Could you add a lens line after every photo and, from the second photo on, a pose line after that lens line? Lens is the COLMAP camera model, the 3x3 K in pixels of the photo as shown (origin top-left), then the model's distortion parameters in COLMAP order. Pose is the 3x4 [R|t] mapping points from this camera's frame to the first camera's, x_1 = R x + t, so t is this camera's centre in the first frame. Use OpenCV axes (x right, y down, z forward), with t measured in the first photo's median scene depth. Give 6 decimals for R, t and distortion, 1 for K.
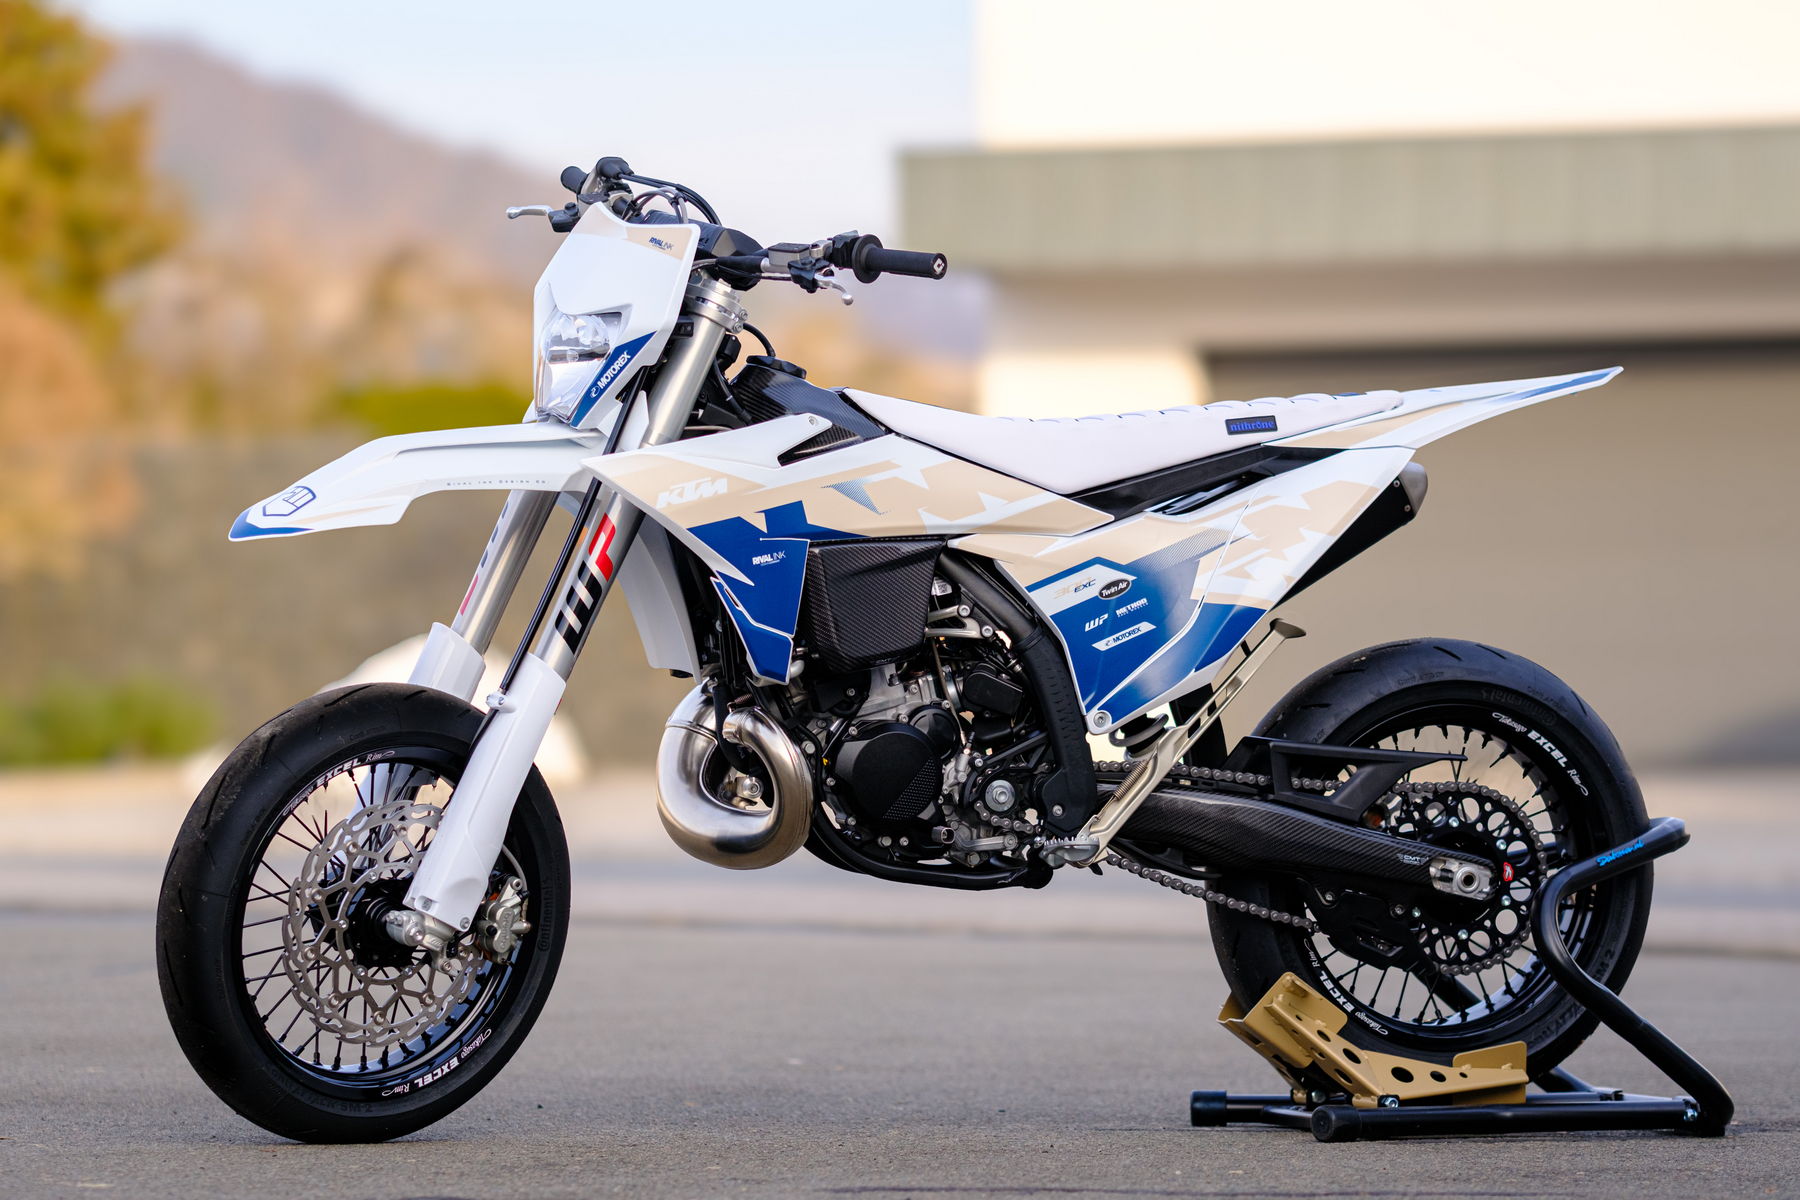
lens RADIAL K [[6876.9, 0, 900.0], [0, 6876.9, 600.0], [0, 0, 1]] dist [0.128063, 3.516036]
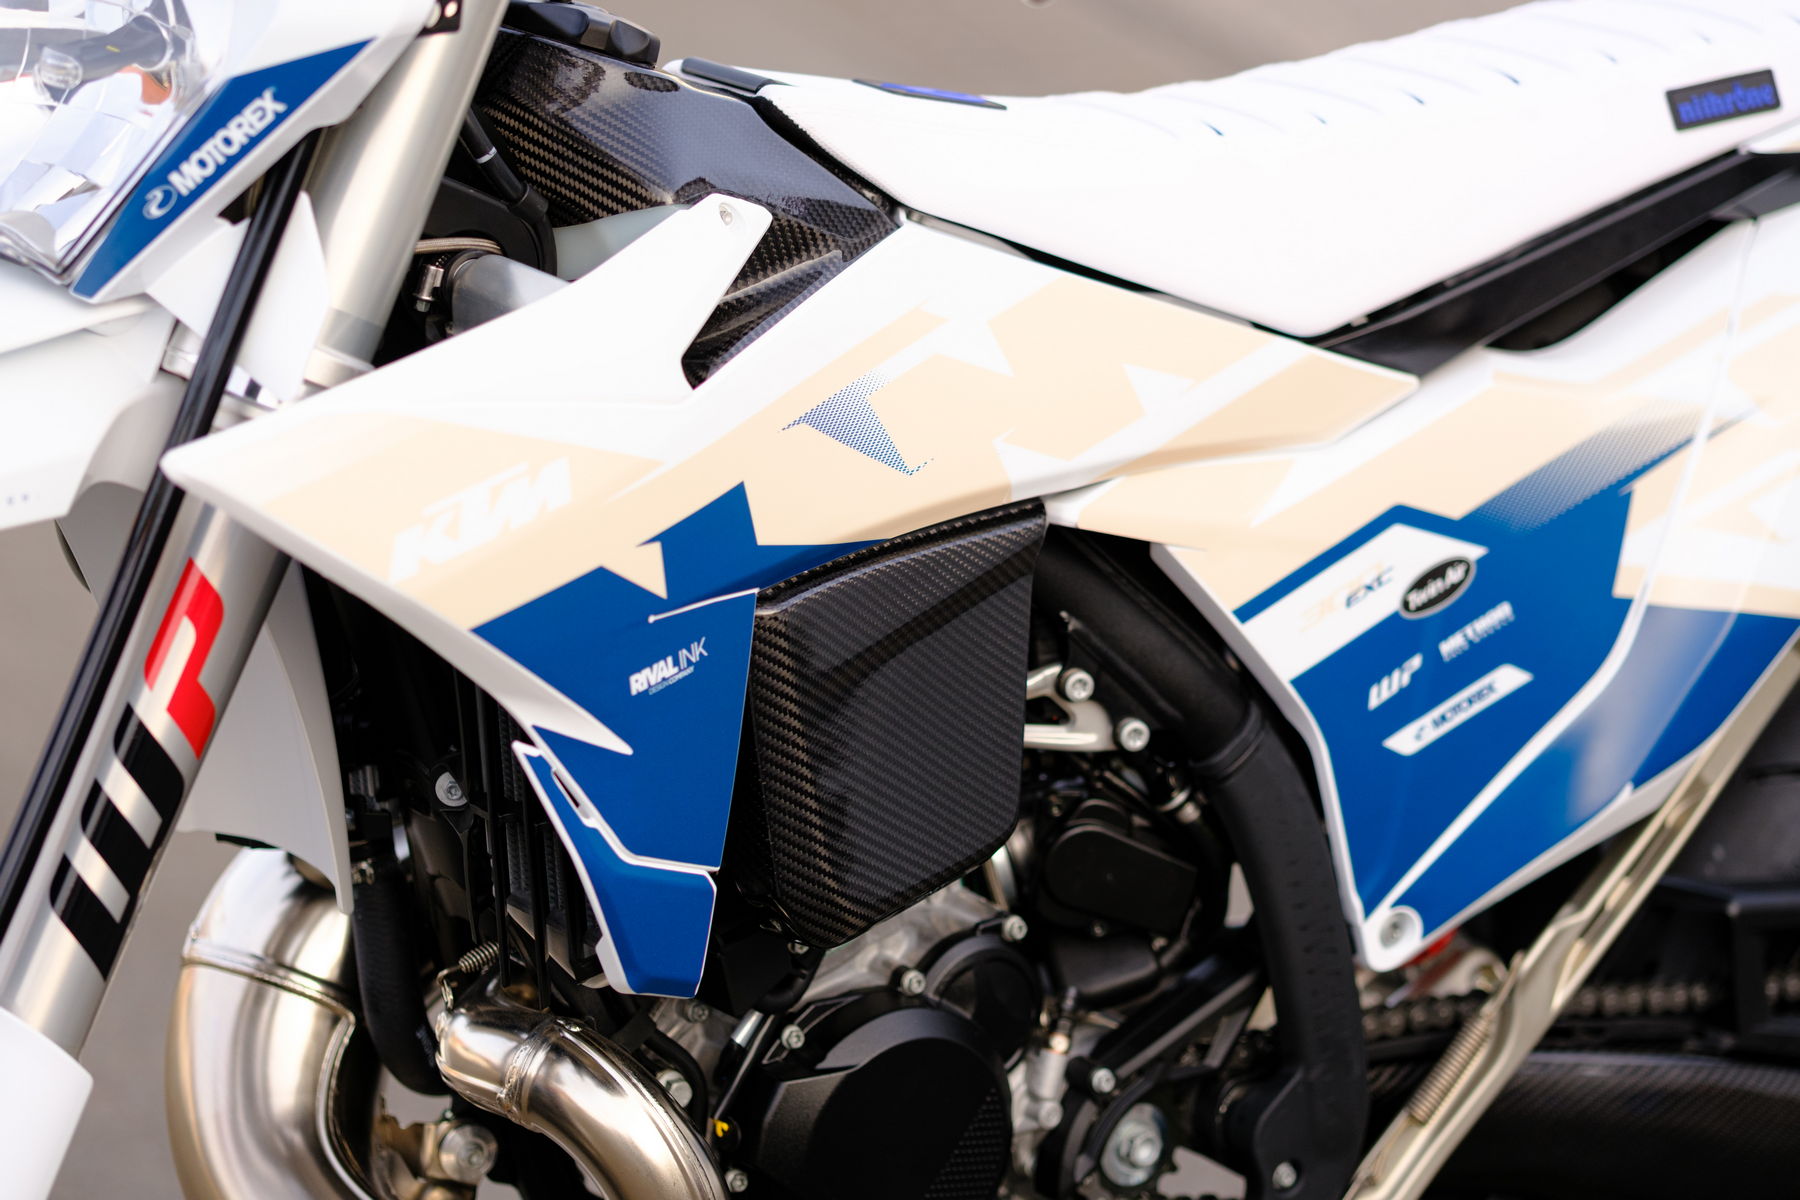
lens RADIAL K [[6876.9, 0, 900.0], [0, 6876.9, 600.0], [0, 0, 1]] dist [0.128063, 3.516036]
pose [[0.956436, -0.049852, 0.287656, -0.103436], [-0.018892, 0.972679, 0.231383, -0.086334], [-0.291331, -0.226737, 0.929363, 0.662951]]
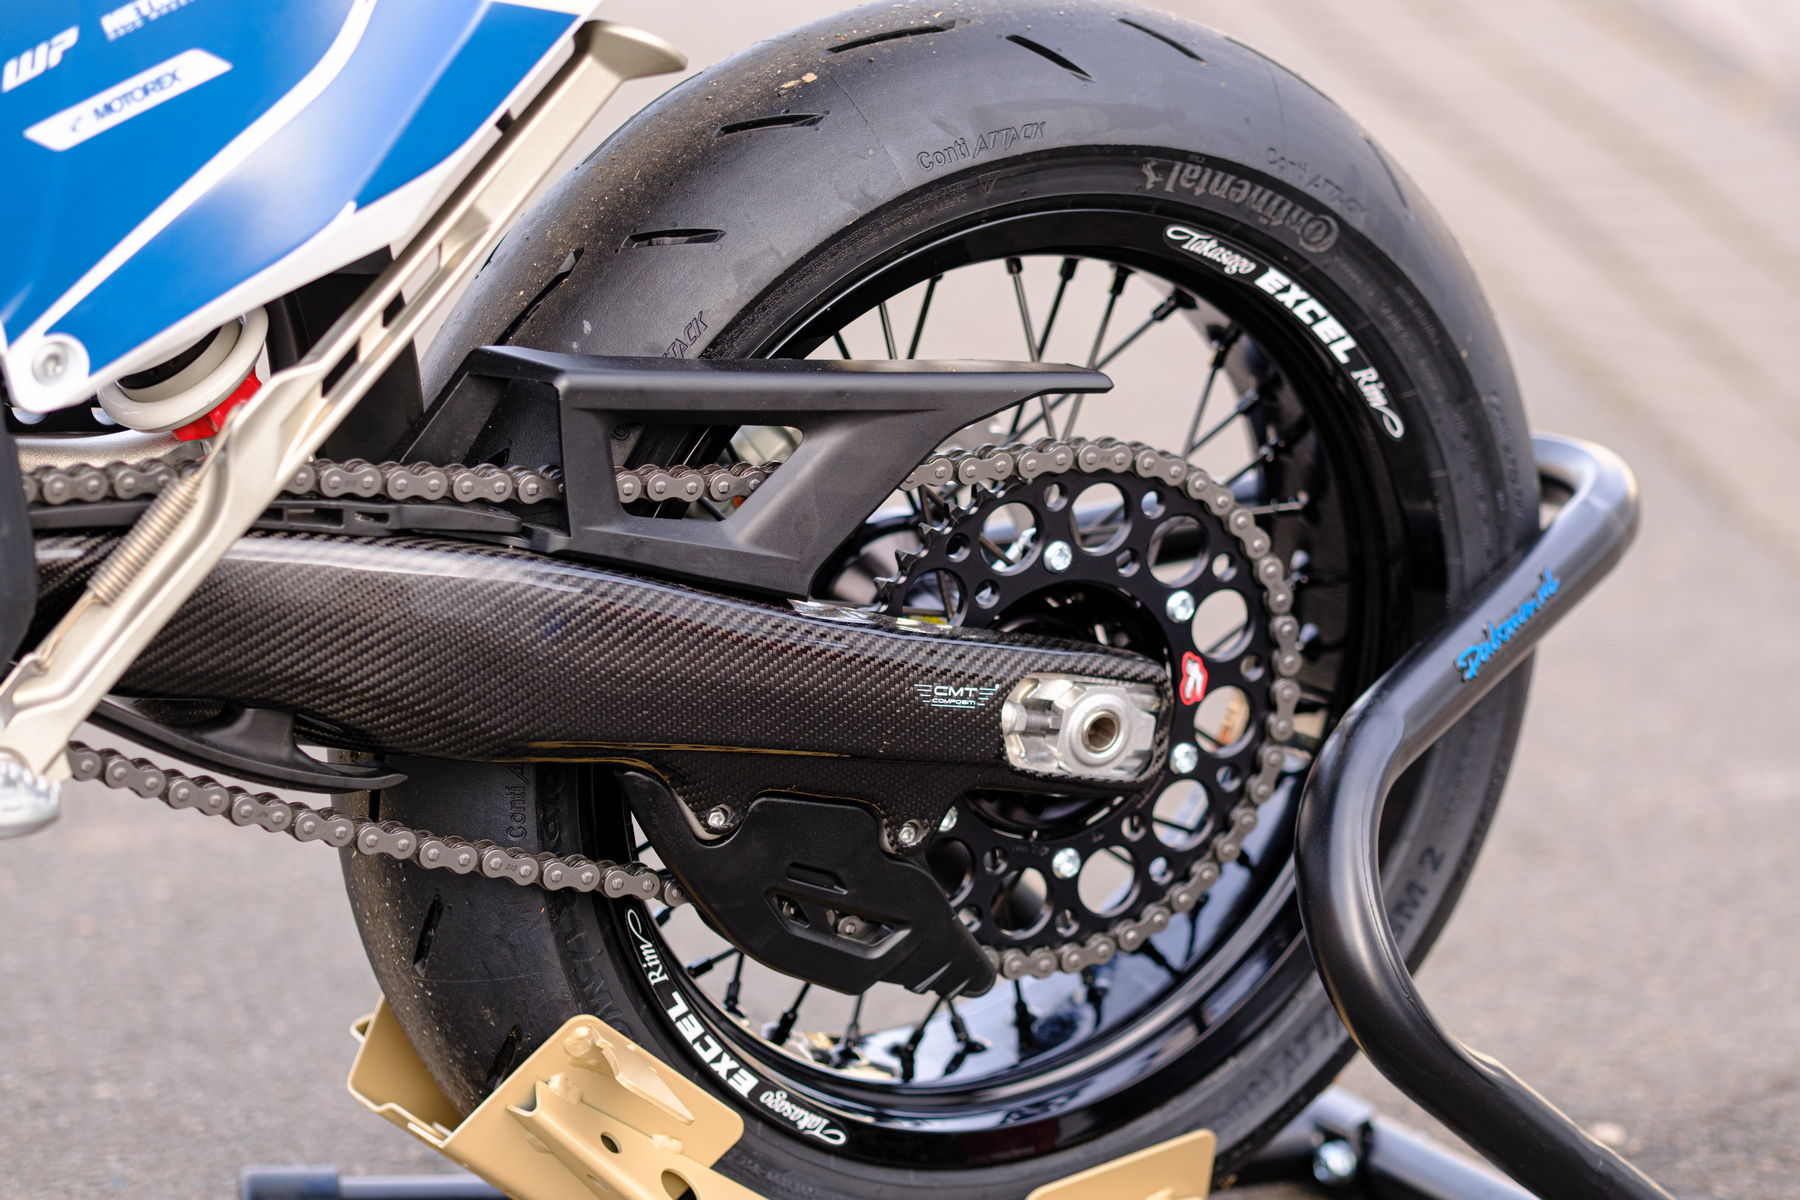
lens RADIAL K [[6876.9, 0, 900.0], [0, 6876.9, 600.0], [0, 0, 1]] dist [0.128063, 3.516036]
pose [[0.978423, -0.016811, 0.205929, 0.002071], [-0.034376, 0.969547, 0.242480, -0.049677], [-0.203734, -0.244327, 0.948049, 0.691176]]
